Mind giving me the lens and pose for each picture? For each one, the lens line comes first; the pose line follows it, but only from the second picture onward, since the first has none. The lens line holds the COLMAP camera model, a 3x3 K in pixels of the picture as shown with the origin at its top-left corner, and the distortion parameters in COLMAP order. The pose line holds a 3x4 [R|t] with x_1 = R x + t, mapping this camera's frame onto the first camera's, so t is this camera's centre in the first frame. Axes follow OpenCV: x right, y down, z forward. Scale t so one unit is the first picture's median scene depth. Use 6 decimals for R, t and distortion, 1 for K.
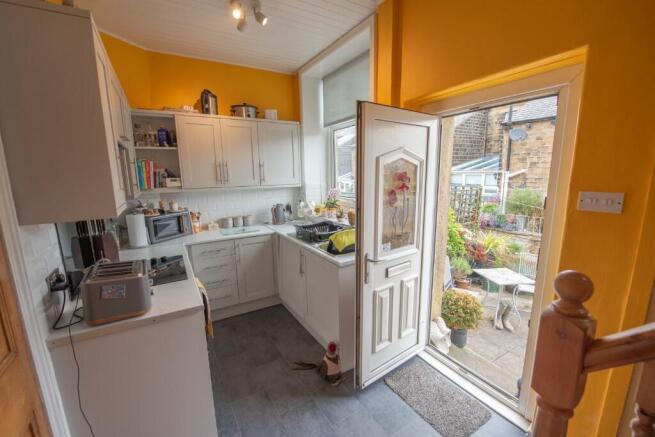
lens RADIAL K [[261.3, 0, 327.5], [0, 261.3, 218.5], [0, 0, 1]] dist [-0.022636, -0.000343]
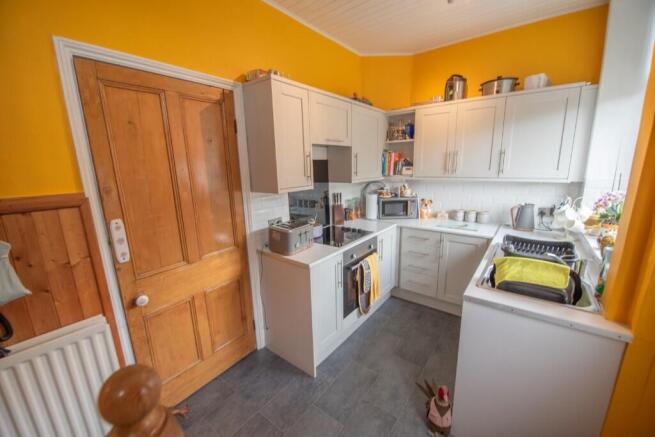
lens RADIAL K [[261.3, 0, 327.5], [0, 261.3, 218.5], [0, 0, 1]] dist [-0.022636, -0.000343]
pose [[0.361117, 0.200299, -0.910755, 0.340724], [-0.141116, 0.977150, 0.158948, -0.061756], [0.921781, 0.071123, 0.381131, 0.236656]]
